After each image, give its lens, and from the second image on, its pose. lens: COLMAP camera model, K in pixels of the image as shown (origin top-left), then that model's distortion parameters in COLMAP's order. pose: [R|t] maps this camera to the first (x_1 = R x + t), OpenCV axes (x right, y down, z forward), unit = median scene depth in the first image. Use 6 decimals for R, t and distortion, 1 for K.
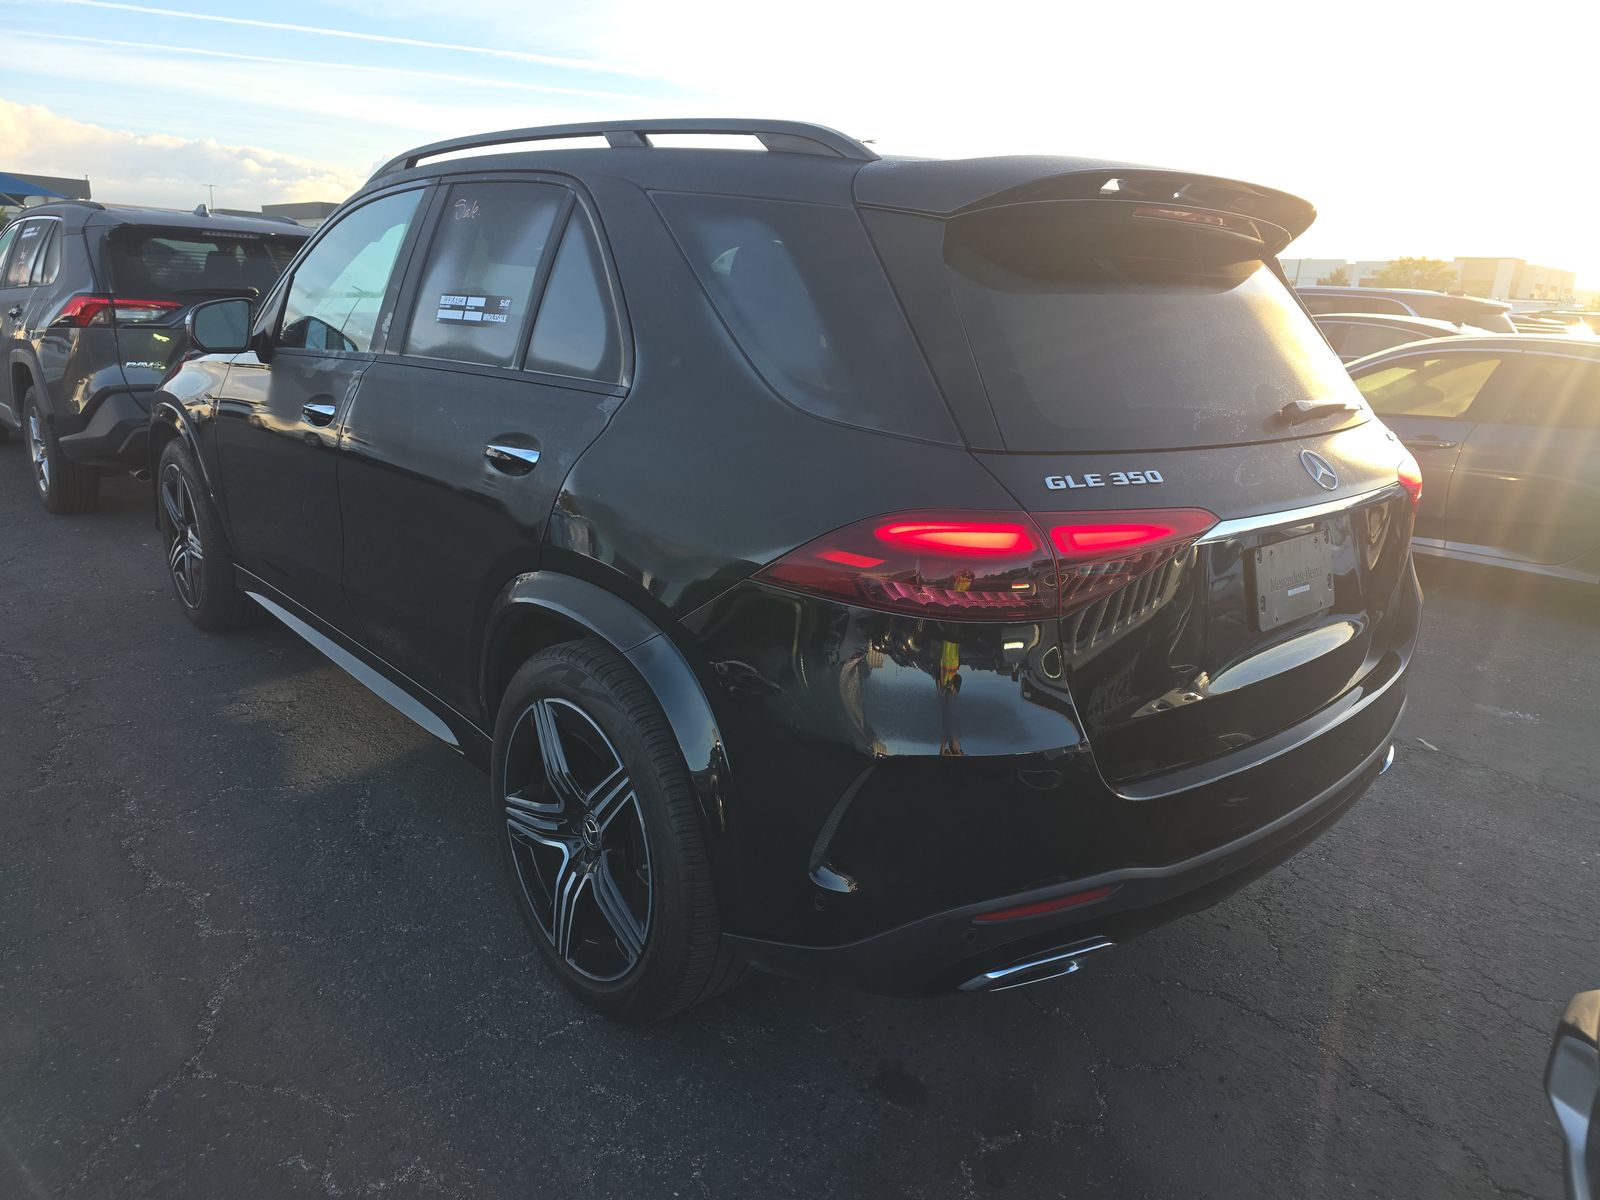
lens RADIAL K [[1064.1, 0, 816.9], [0, 1064.1, 595.0], [0, 0, 1]] dist [0.030114, -0.017449]
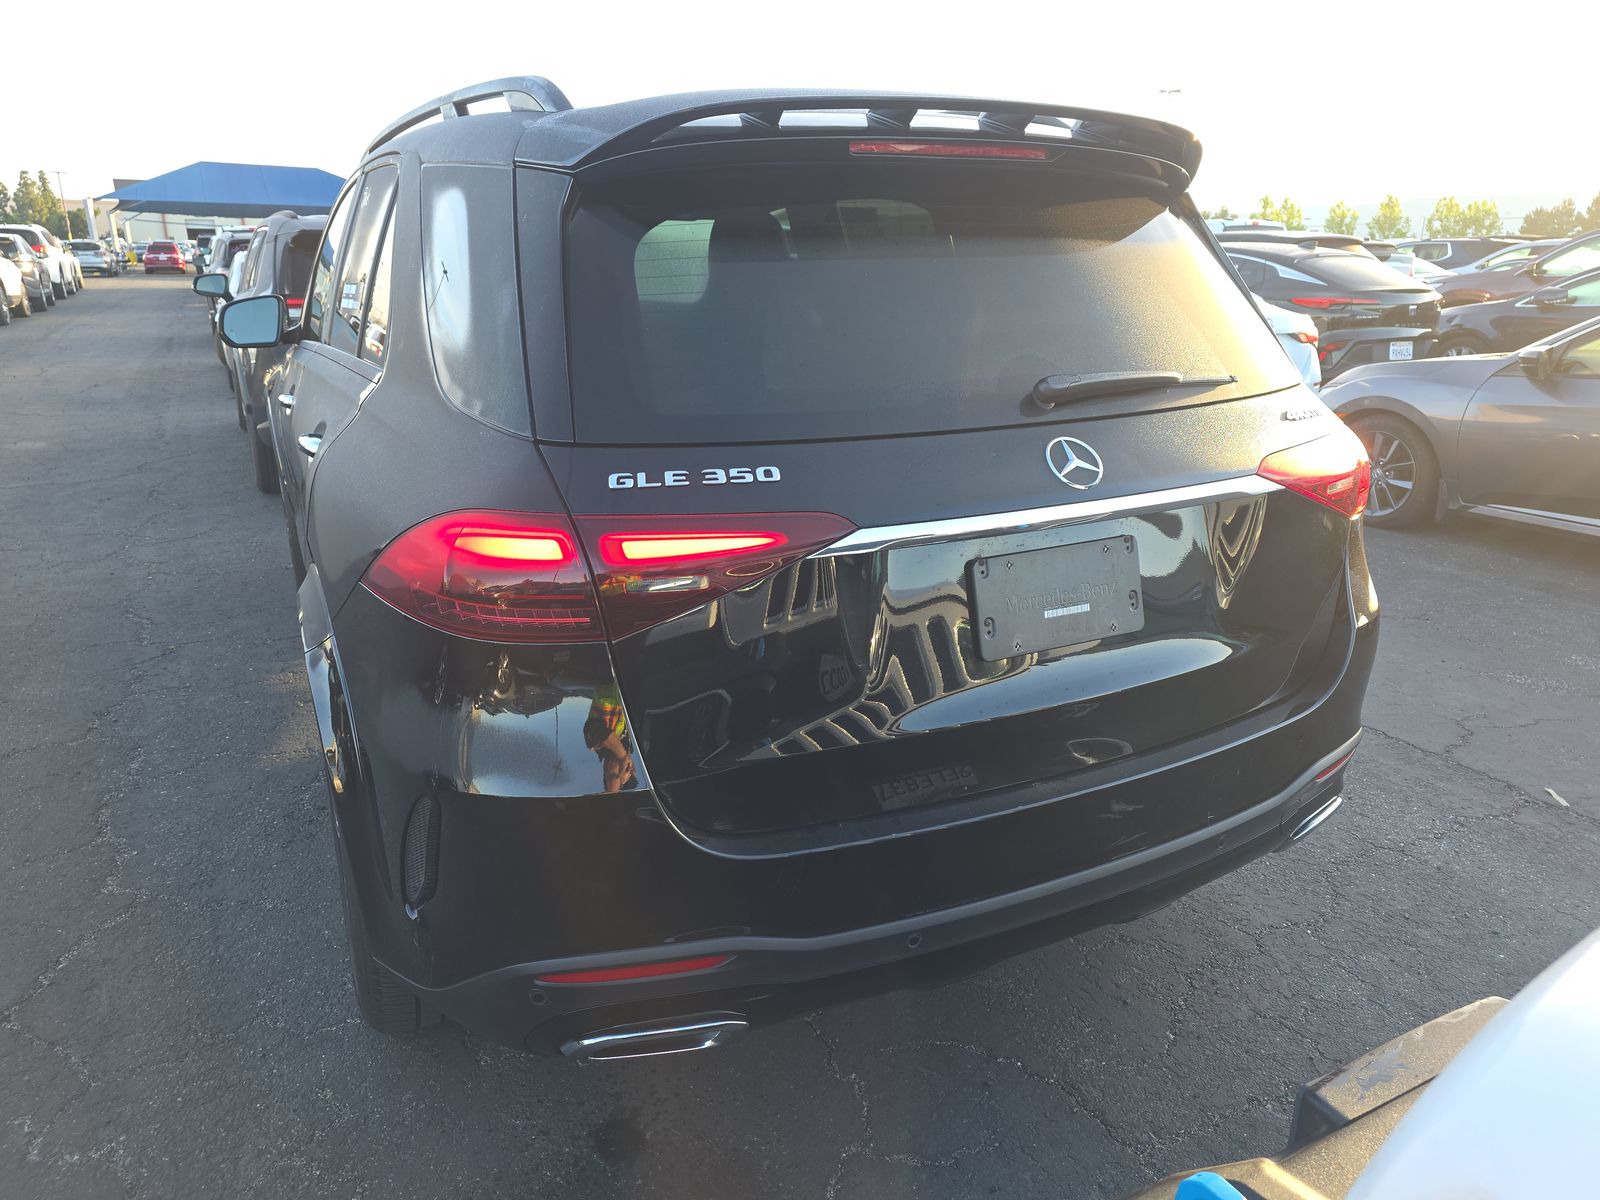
lens RADIAL K [[1064.1, 0, 799.0], [0, 1064.1, 602.1], [0, 0, 1]] dist [0.030114, -0.017449]
pose [[0.966398, 0.032844, -0.254945, 0.541947], [-0.026560, 0.999254, 0.028053, -0.034434], [0.255676, -0.020339, 0.966549, 0.201108]]
